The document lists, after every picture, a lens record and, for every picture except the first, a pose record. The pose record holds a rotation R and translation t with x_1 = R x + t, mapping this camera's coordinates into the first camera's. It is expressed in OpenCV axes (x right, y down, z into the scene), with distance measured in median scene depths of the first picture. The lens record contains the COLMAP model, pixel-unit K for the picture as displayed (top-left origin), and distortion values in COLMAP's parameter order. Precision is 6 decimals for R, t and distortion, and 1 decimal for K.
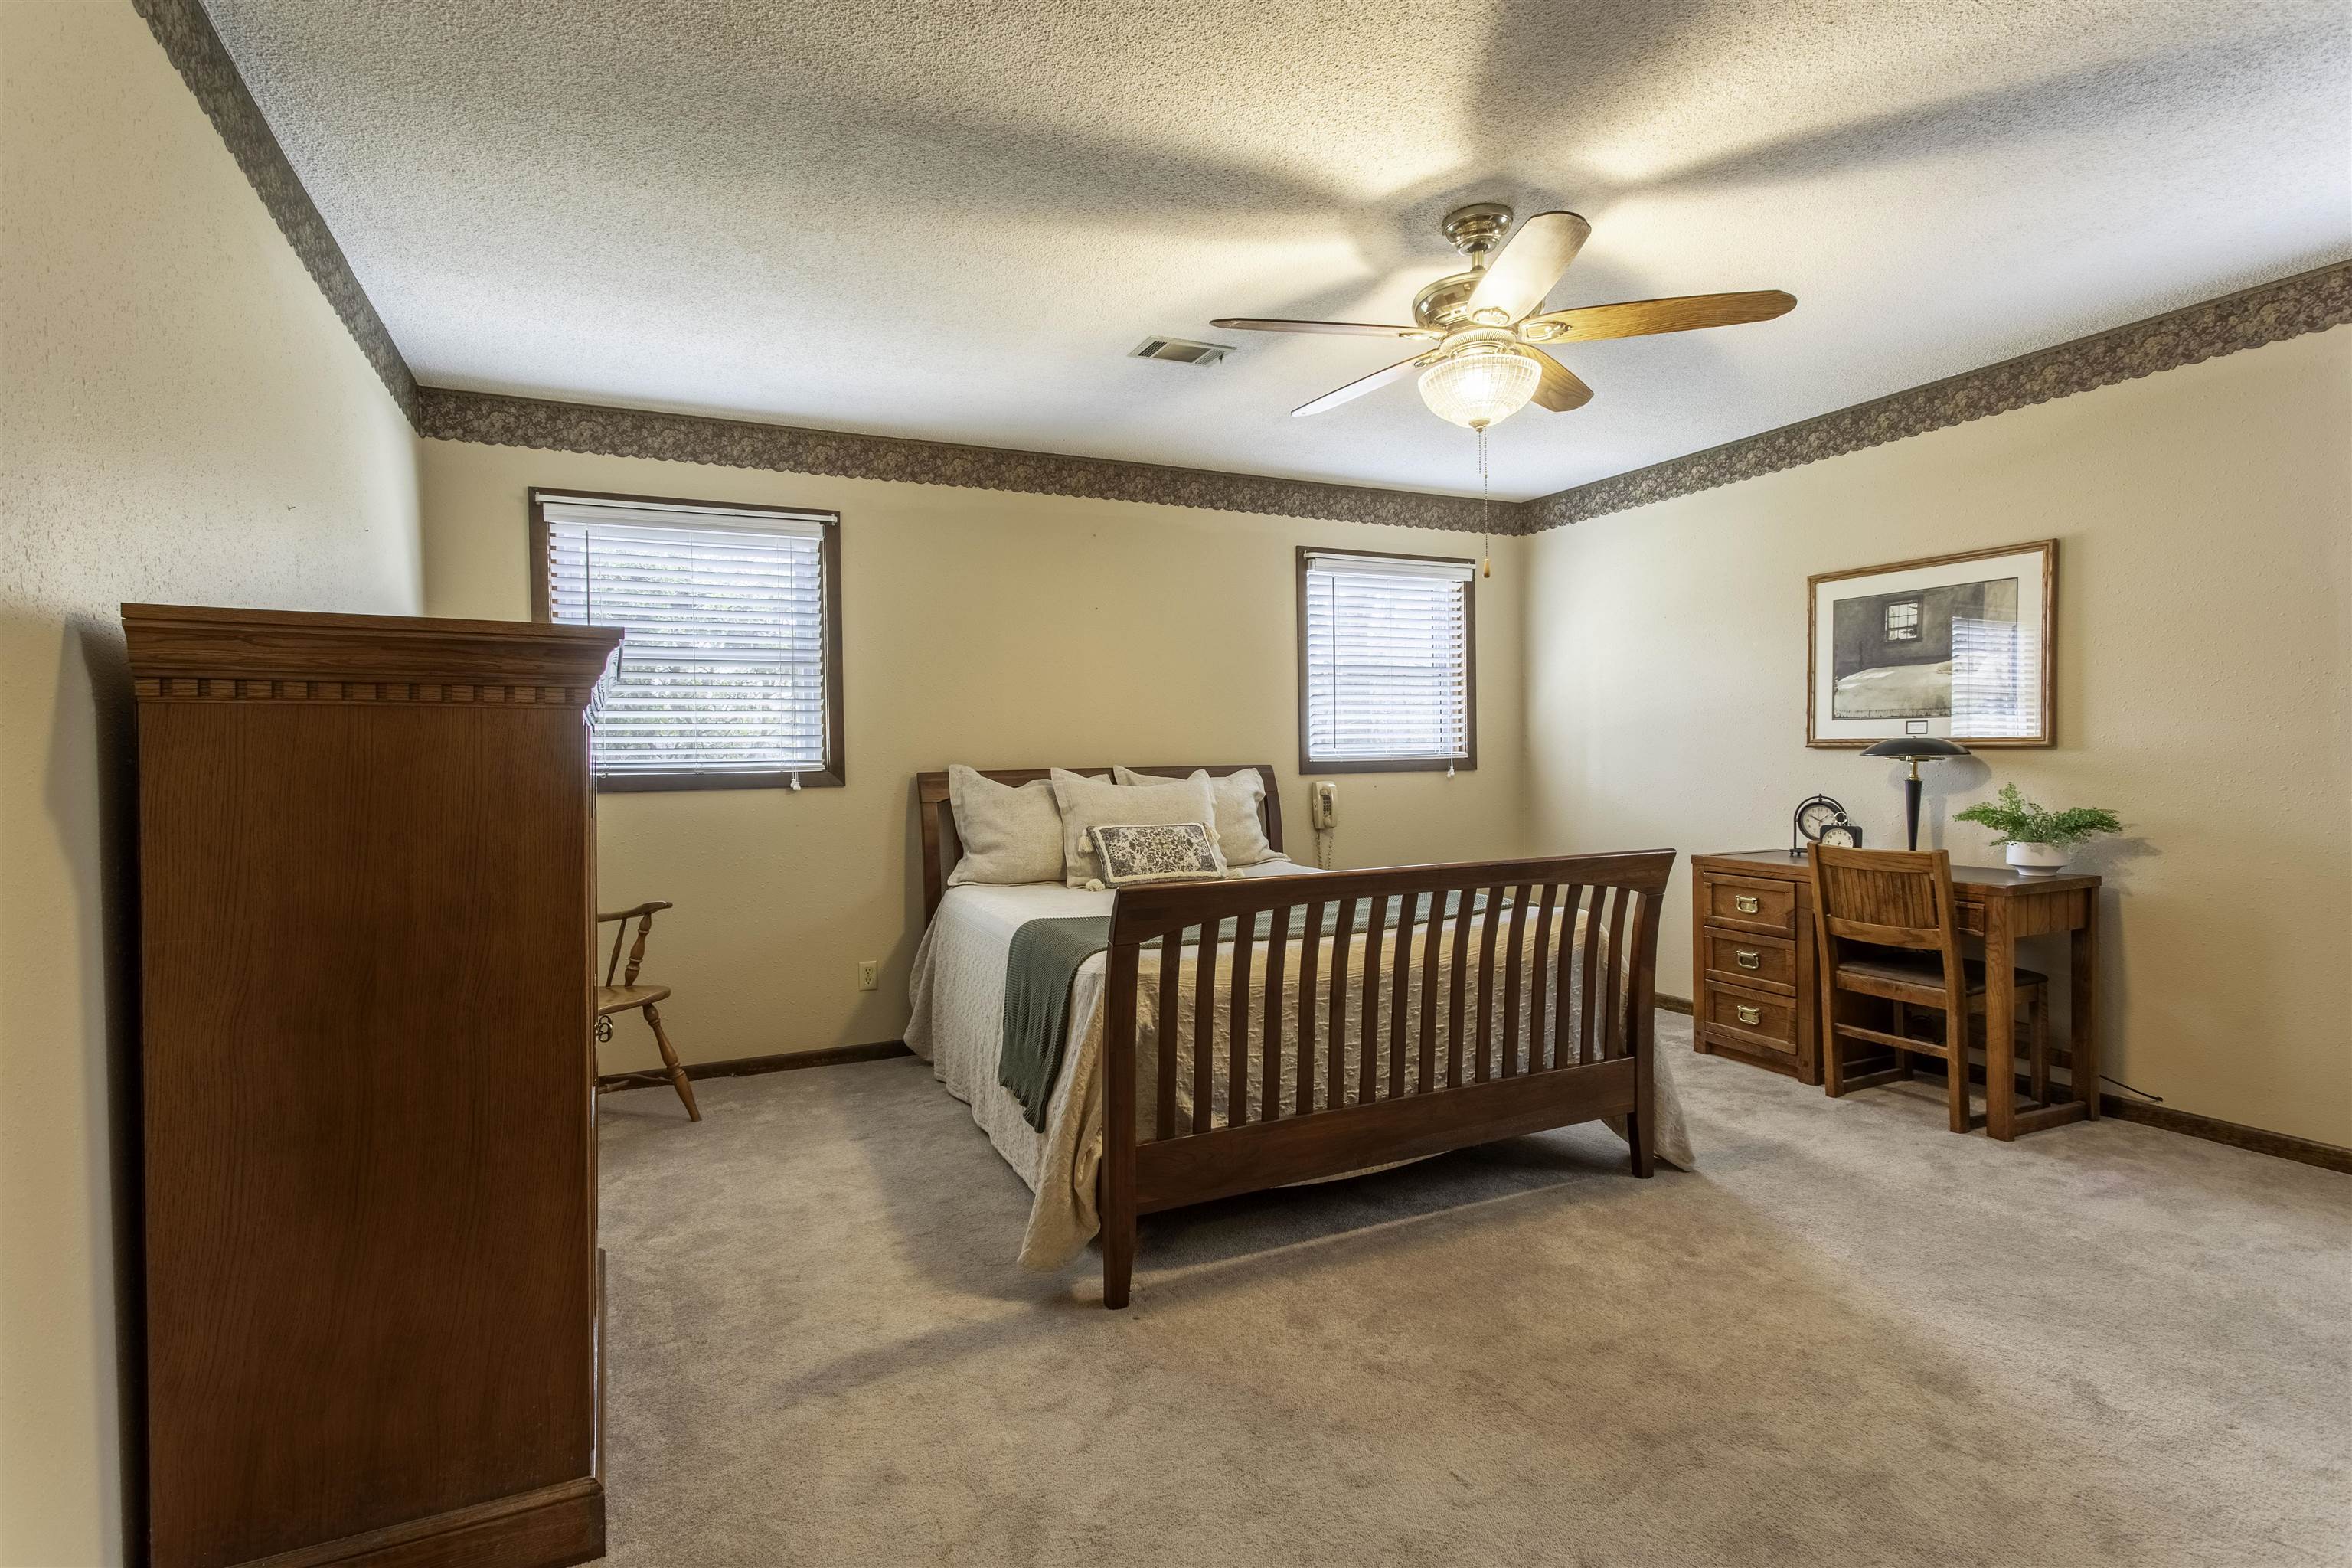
lens RADIAL K [[1116.1, 0, 1155.1], [0, 1116.1, 756.2], [0, 0, 1]] dist [0.000807, 0.000656]
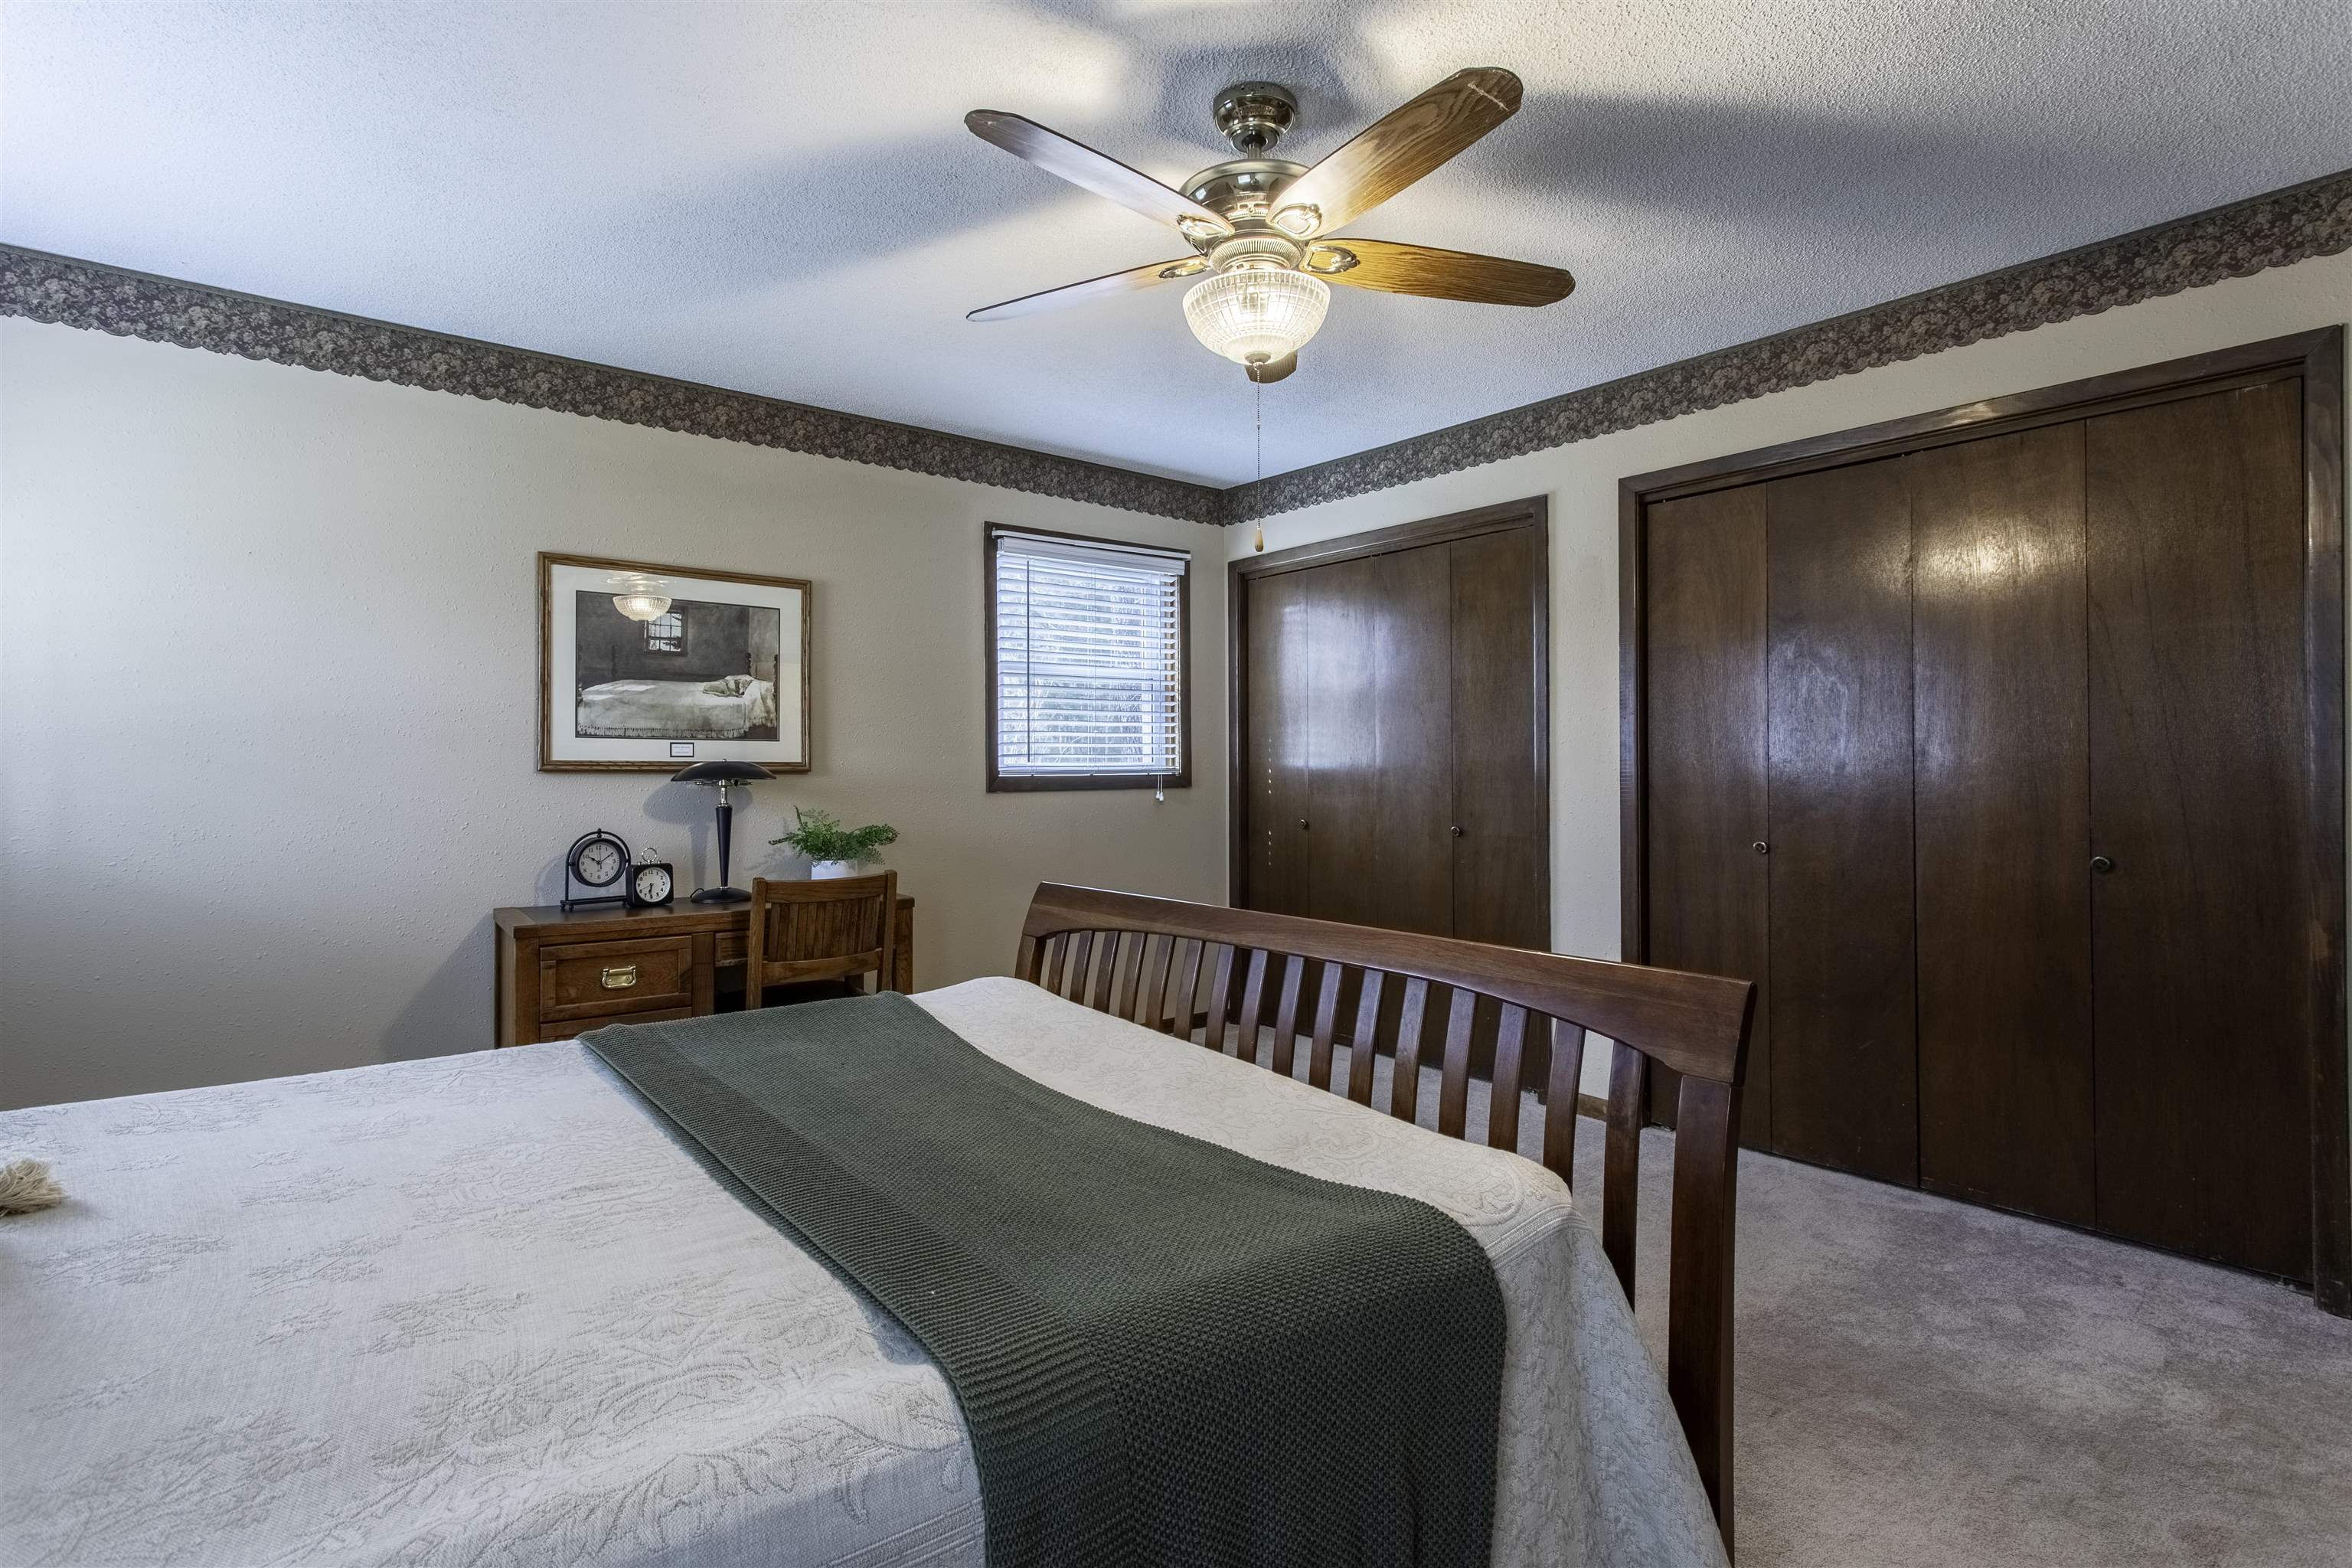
lens RADIAL K [[1137.9, 0, 1185.4], [0, 1137.9, 753.8], [0, 0, 1]] dist [0.016227, -0.000017]
pose [[-0.251909, 0.018678, 0.967571, -0.323969], [0.006945, 0.999823, -0.017492, -0.003128], [-0.967726, 0.002313, -0.251994, 0.827150]]
